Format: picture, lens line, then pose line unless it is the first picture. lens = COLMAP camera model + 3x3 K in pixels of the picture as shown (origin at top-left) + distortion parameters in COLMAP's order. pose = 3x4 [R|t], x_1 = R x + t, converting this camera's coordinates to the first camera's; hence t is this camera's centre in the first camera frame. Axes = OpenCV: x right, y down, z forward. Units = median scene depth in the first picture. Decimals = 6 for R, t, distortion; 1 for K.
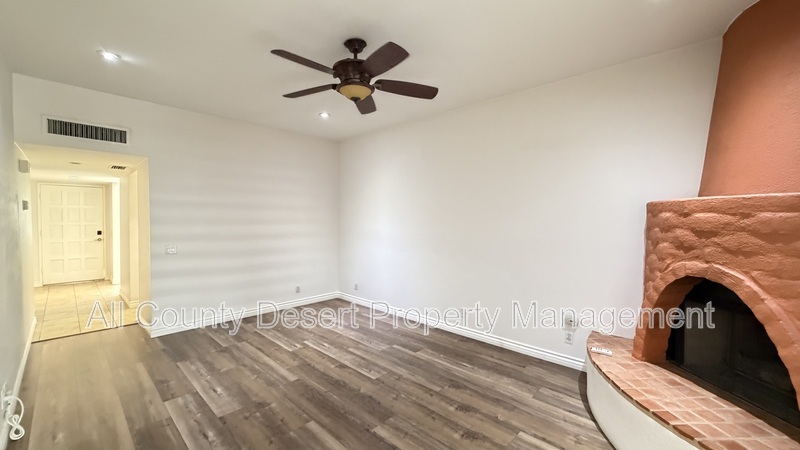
lens RADIAL K [[321.0, 0, 402.1], [0, 321.0, 227.4], [0, 0, 1]] dist [-0.001902, -0.000204]
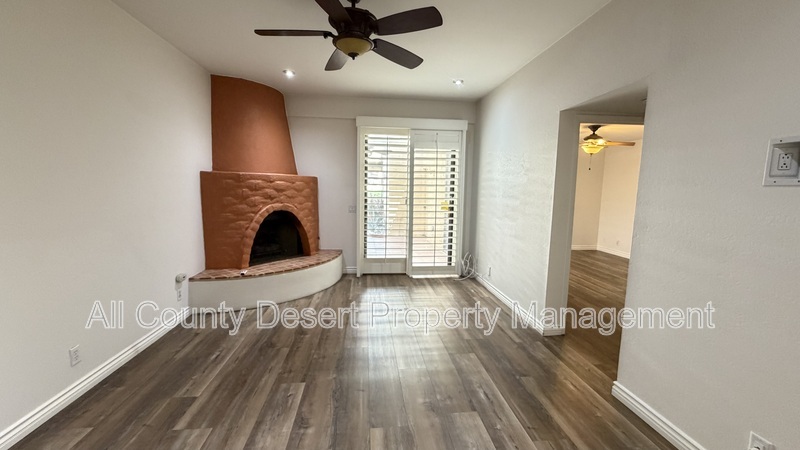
lens RADIAL K [[321.0, 0, 399.7], [0, 321.0, 226.4], [0, 0, 1]] dist [-0.001902, -0.000204]
pose [[-0.762518, -0.092573, 0.640309, -0.774500], [0.000065, 0.989699, 0.143165, -0.035852], [-0.646966, 0.109207, -0.754658, 1.456621]]
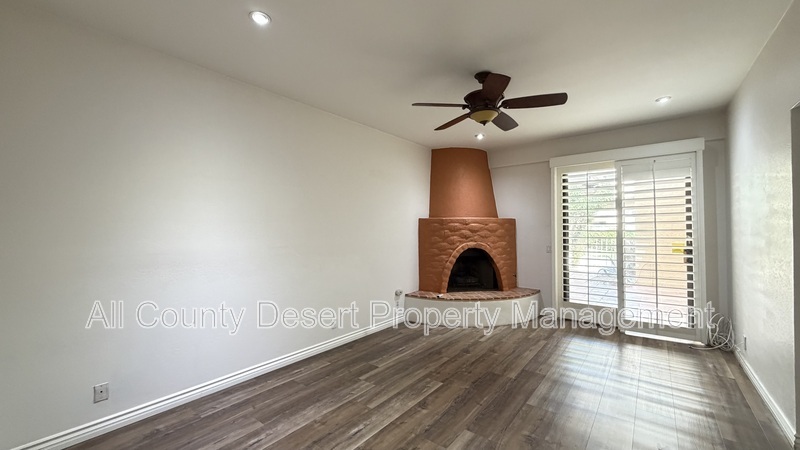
lens RADIAL K [[321.0, 0, 395.0], [0, 321.0, 225.7], [0, 0, 1]] dist [-0.001902, -0.000204]
pose [[-0.081836, 0.007567, 0.996617, -1.119017], [0.035589, 0.999356, -0.004665, -0.025937], [-0.996010, 0.035087, -0.082052, 1.252714]]
